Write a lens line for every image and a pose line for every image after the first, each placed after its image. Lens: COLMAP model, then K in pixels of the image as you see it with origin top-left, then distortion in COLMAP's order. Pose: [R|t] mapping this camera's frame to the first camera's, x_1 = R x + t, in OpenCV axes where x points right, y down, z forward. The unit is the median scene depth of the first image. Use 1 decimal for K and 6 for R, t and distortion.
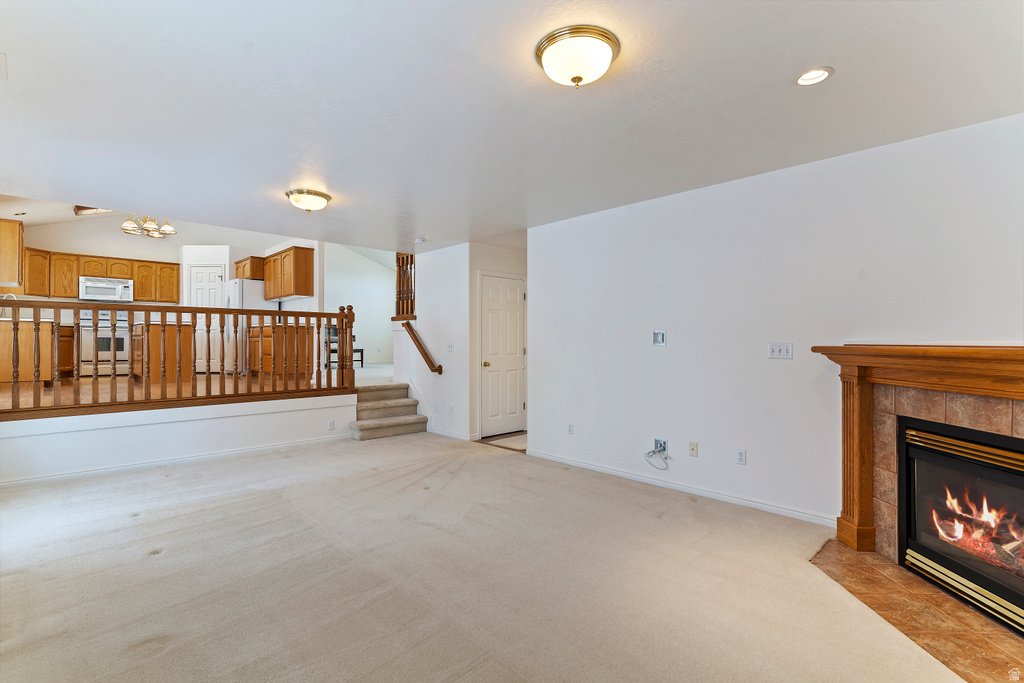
lens RADIAL K [[495.8, 0, 509.6], [0, 495.8, 343.8], [0, 0, 1]] dist [0.004518, -0.001530]
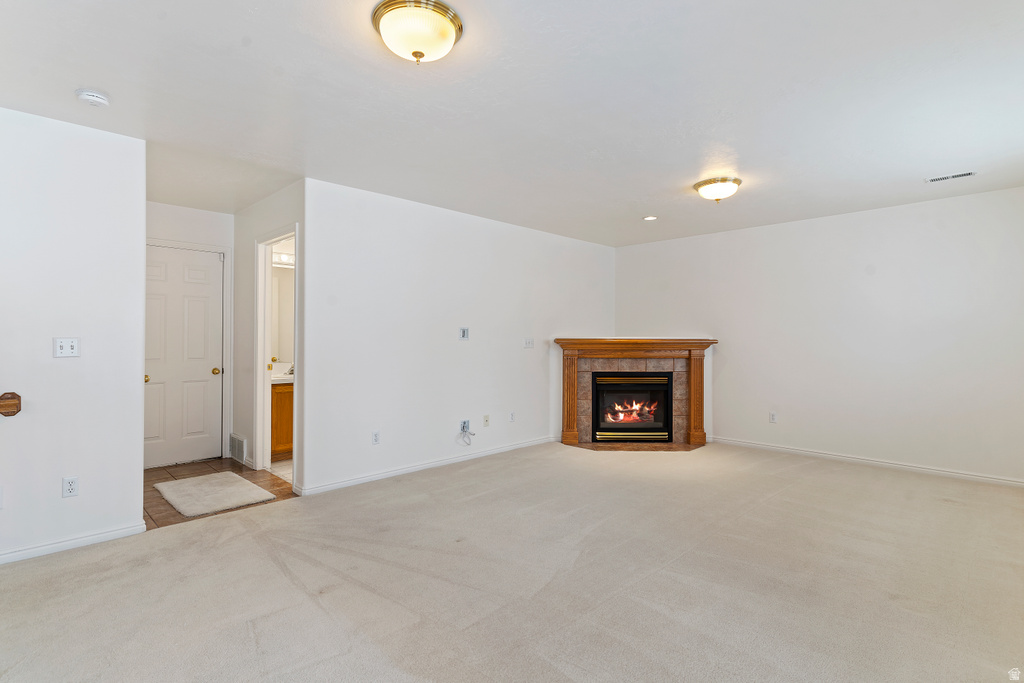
lens RADIAL K [[495.8, 0, 510.6], [0, 495.8, 339.5], [0, 0, 1]] dist [0.004518, -0.001530]
pose [[-0.008380, -0.006124, 0.999946, -1.319574], [0.002560, 0.999978, 0.006146, -0.007907], [-0.999962, 0.002612, -0.008364, 1.361583]]
